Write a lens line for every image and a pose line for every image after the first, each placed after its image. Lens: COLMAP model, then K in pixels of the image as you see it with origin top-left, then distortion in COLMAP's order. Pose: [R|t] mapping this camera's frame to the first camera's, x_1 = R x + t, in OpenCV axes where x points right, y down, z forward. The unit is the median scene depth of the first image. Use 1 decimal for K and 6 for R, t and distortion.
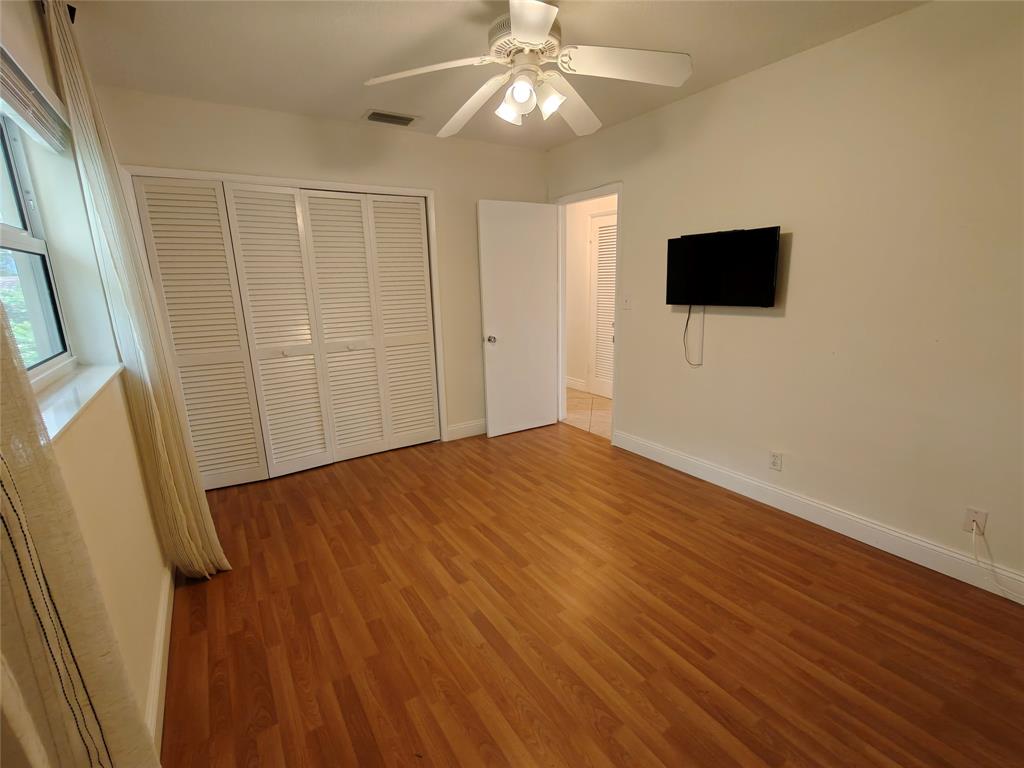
lens RADIAL K [[461.8, 0, 512.0], [0, 461.8, 384.0], [0, 0, 1]] dist [0.002133, 0.000064]
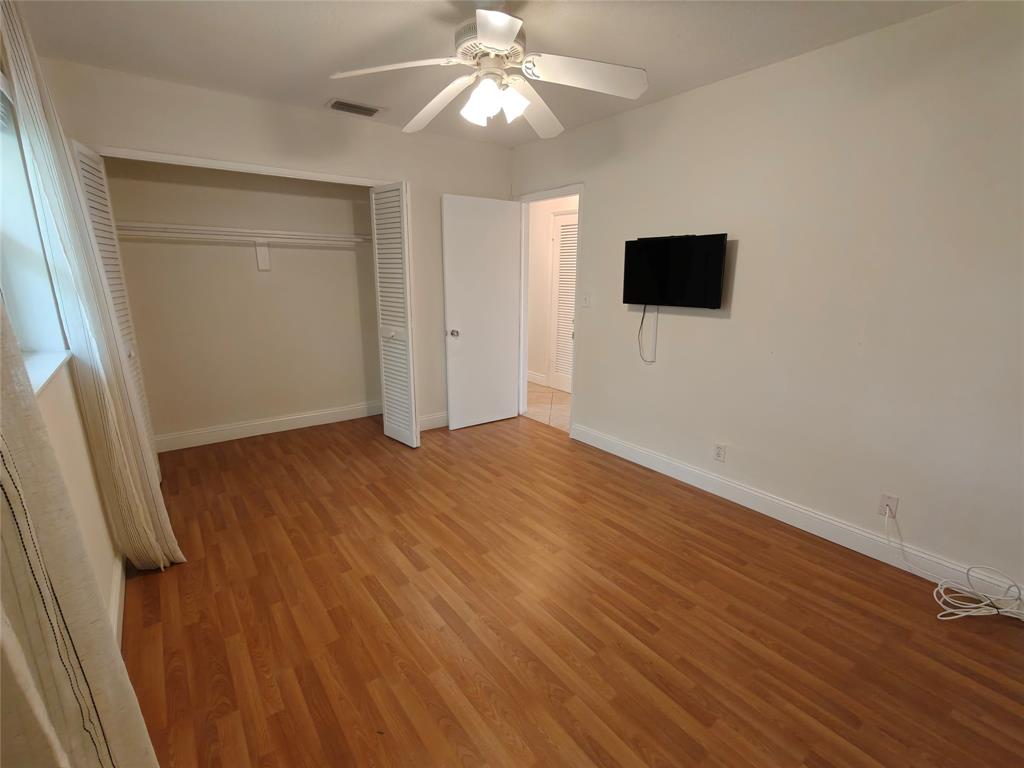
lens RADIAL K [[461.8, 0, 512.0], [0, 461.8, 384.0], [0, 0, 1]] dist [0.002133, 0.000064]
pose [[0.996564, 0.011938, 0.081966, -0.000093], [-0.013027, 0.999834, 0.012769, 0.000295], [-0.081800, -0.013793, 0.996553, -0.035820]]
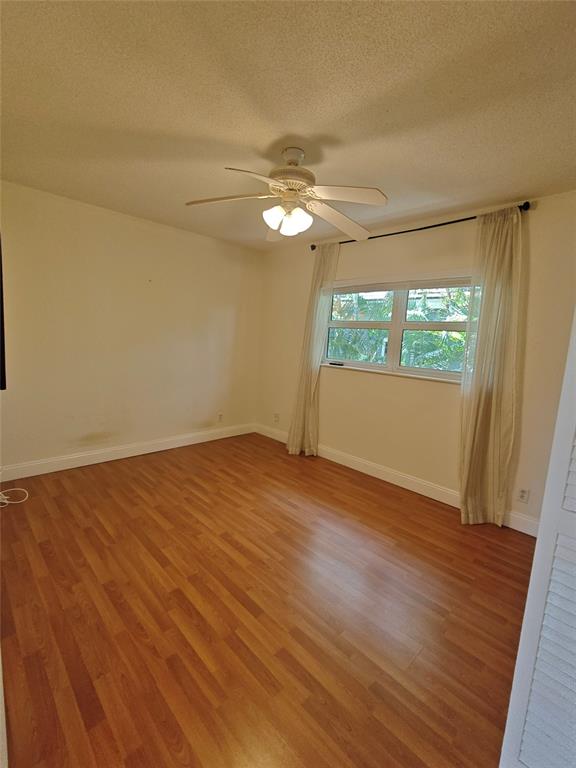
lens RADIAL K [[346.4, 0, 288.0], [0, 346.4, 384.0], [0, 0, 1]] dist [0.002133, 0.000064]
pose [[-0.982258, -0.004279, -0.187487, 0.211214], [-0.071261, 0.933267, 0.352044, -0.445966], [0.173469, 0.359159, -0.917013, 1.954473]]
